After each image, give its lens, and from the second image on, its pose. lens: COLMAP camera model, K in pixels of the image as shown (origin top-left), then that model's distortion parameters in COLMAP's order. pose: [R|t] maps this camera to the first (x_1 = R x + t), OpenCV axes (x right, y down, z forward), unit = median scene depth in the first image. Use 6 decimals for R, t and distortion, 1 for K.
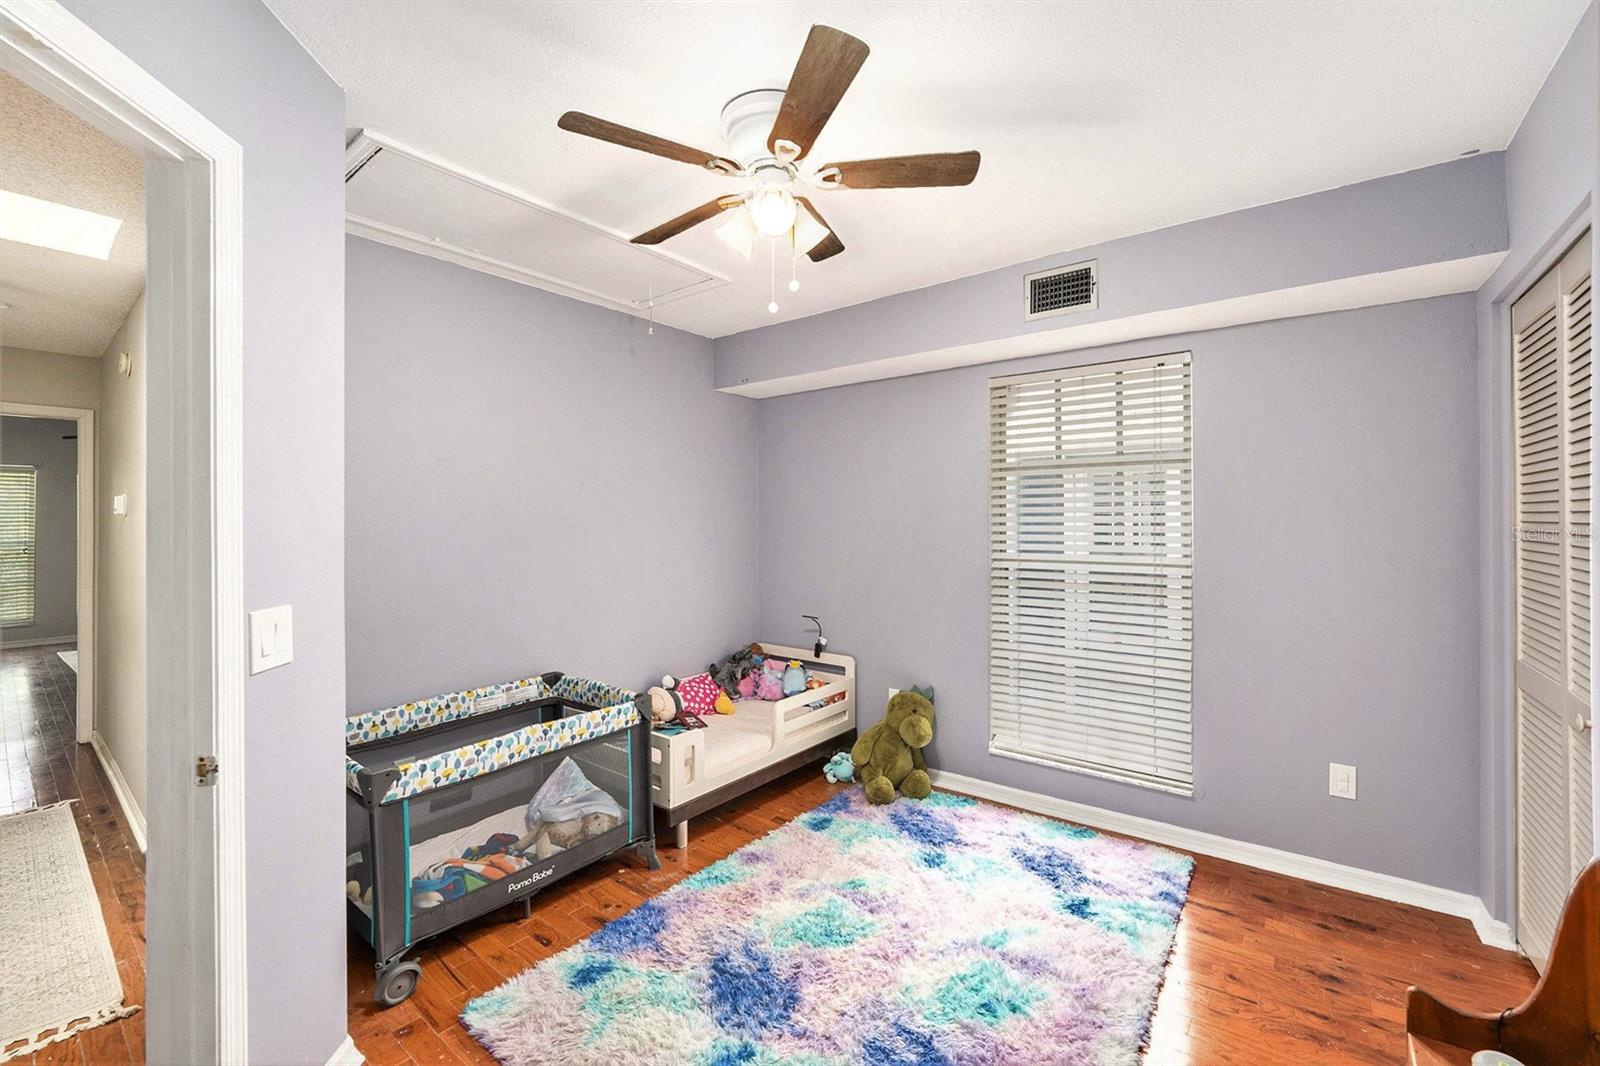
lens RADIAL K [[654.4, 0, 796.8], [0, 654.4, 529.7], [0, 0, 1]] dist [-0.022912, 0.000167]
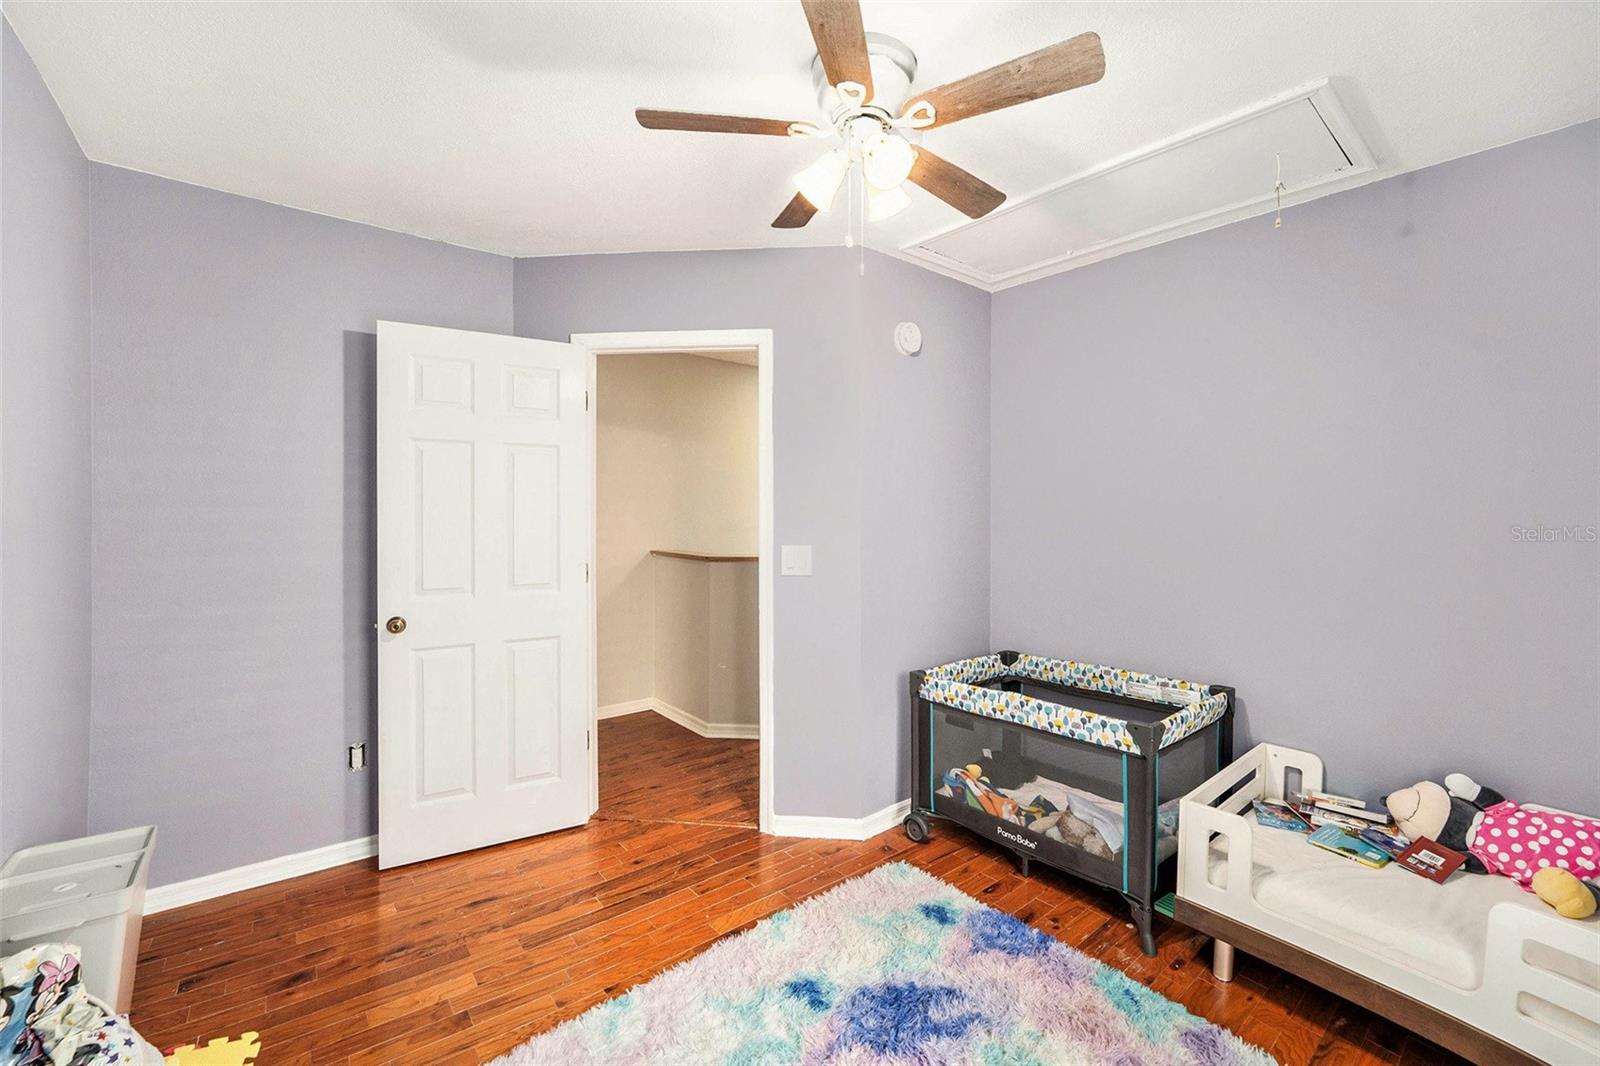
lens RADIAL K [[654.4, 0, 798.2], [0, 654.4, 517.9], [0, 0, 1]] dist [-0.022912, 0.000167]
pose [[-0.210357, 0.015063, -0.977509, 0.653282], [-0.010442, 0.999790, 0.017653, 0.001774], [0.977569, 0.013920, -0.210155, 0.817710]]
